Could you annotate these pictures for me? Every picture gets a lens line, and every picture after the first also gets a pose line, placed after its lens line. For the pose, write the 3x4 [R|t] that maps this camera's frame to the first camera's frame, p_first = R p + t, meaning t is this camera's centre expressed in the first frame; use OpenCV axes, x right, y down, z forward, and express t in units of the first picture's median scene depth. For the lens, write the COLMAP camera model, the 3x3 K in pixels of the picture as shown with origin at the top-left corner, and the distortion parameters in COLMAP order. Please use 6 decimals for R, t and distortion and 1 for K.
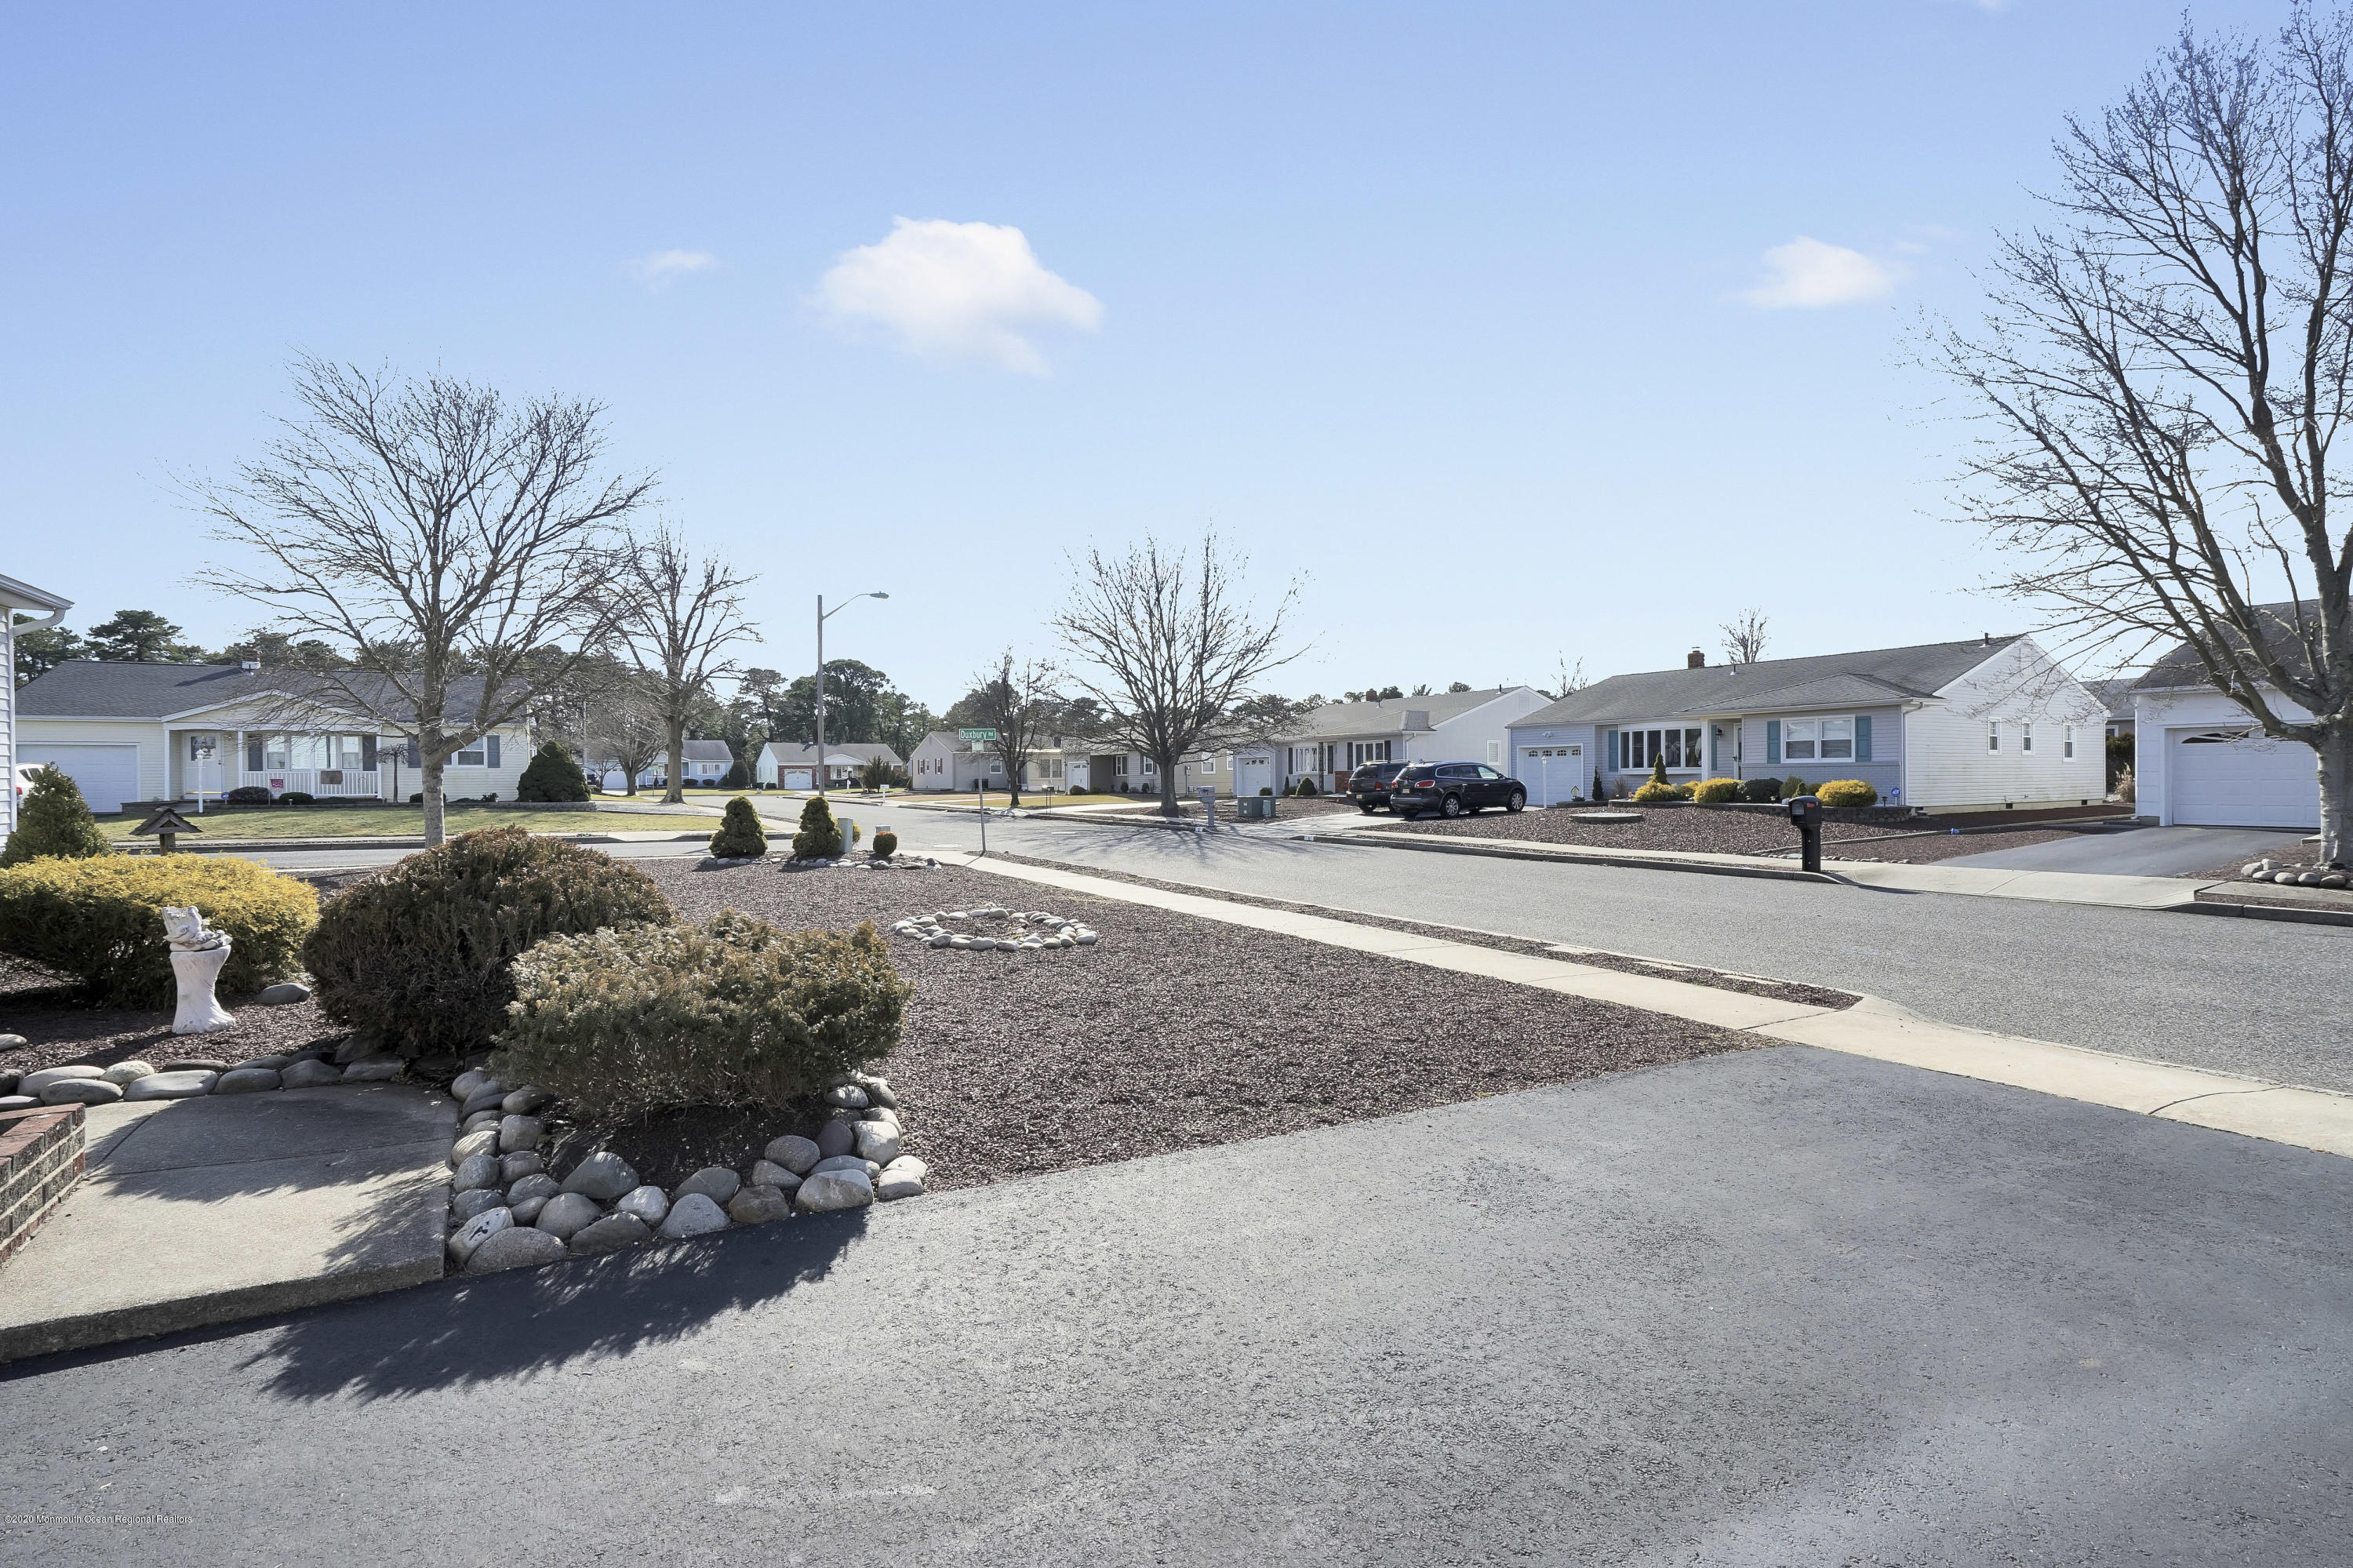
lens RADIAL K [[1056.6, 0, 1178.9], [0, 1056.6, 787.2], [0, 0, 1]] dist [-0.004585, 0.002256]
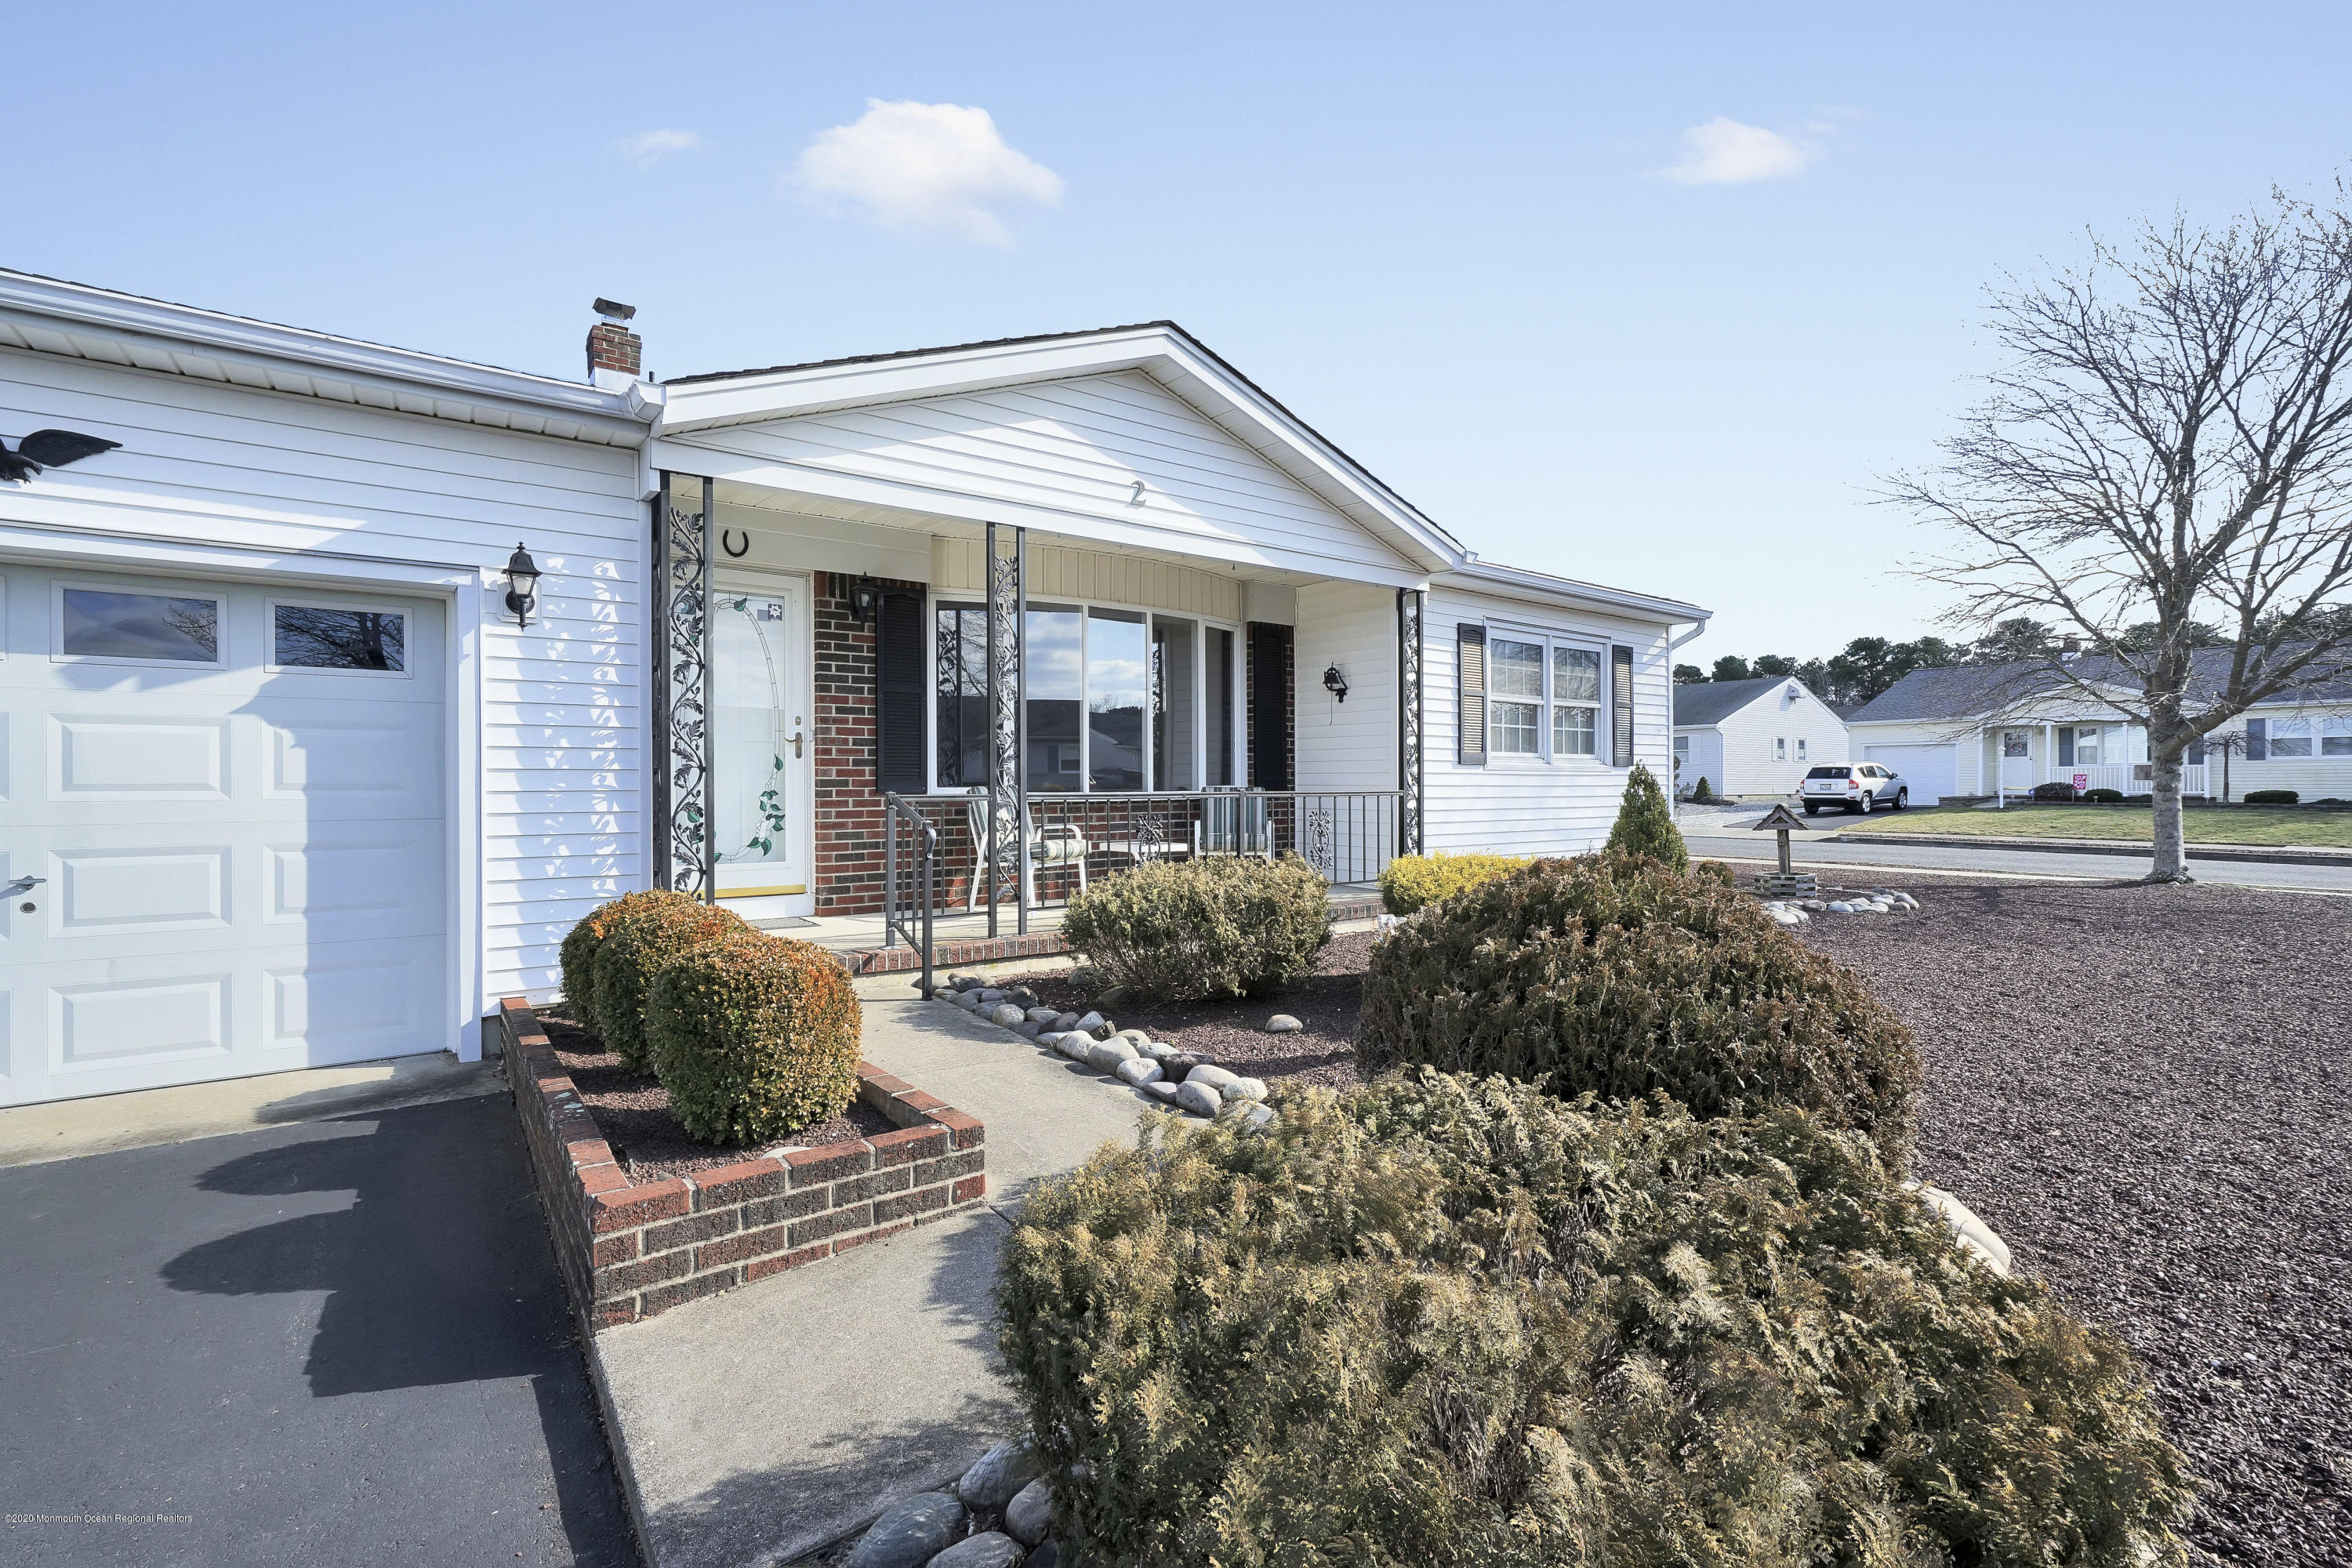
lens RADIAL K [[1056.1, 0, 1178.4], [0, 1056.1, 787.2], [0, 0, 1]] dist [-0.004585, 0.002256]
pose [[0.106439, 0.009682, -0.994272, -0.018729], [-0.005368, 0.999944, 0.009162, -0.001462], [0.994305, 0.004362, 0.106485, 0.210725]]
